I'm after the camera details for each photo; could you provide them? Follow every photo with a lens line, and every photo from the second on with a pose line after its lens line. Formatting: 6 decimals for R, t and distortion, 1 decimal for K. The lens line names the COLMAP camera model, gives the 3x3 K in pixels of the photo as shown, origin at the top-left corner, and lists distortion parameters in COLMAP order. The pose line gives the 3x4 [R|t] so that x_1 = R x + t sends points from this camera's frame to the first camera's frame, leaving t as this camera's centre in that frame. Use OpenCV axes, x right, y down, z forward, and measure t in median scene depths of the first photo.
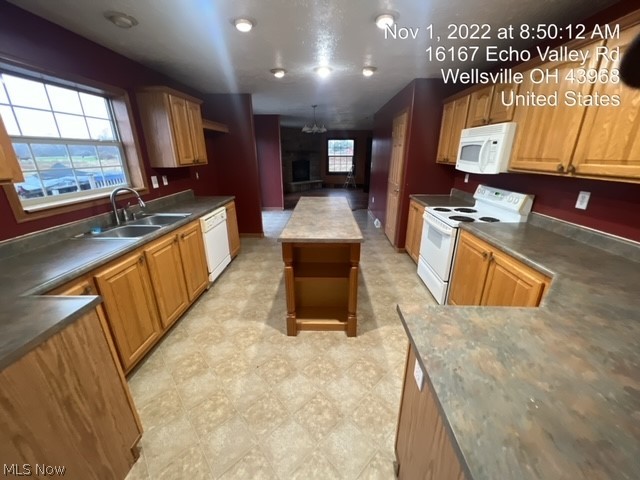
lens RADIAL K [[257.3, 0, 319.2], [0, 257.3, 240.7], [0, 0, 1]] dist [-0.003794, 0.000463]
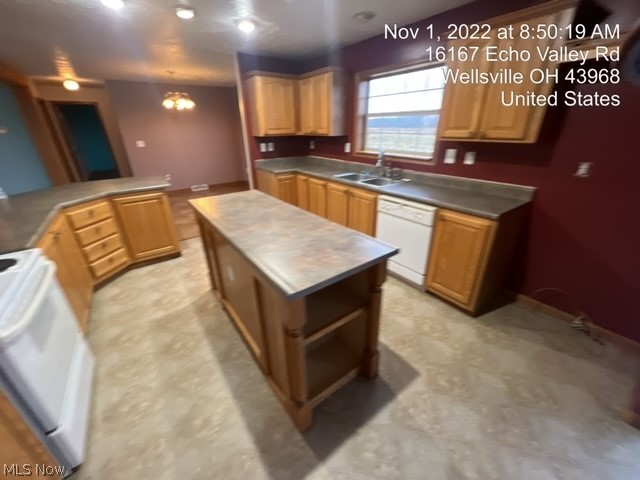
lens RADIAL K [[257.3, 0, 319.4], [0, 257.3, 236.8], [0, 0, 1]] dist [-0.003794, 0.000463]
pose [[-0.791055, 0.268370, -0.549735, 0.267402], [-0.174843, 0.761964, 0.623571, -0.506175], [0.586226, 0.589397, -0.555833, 1.445792]]
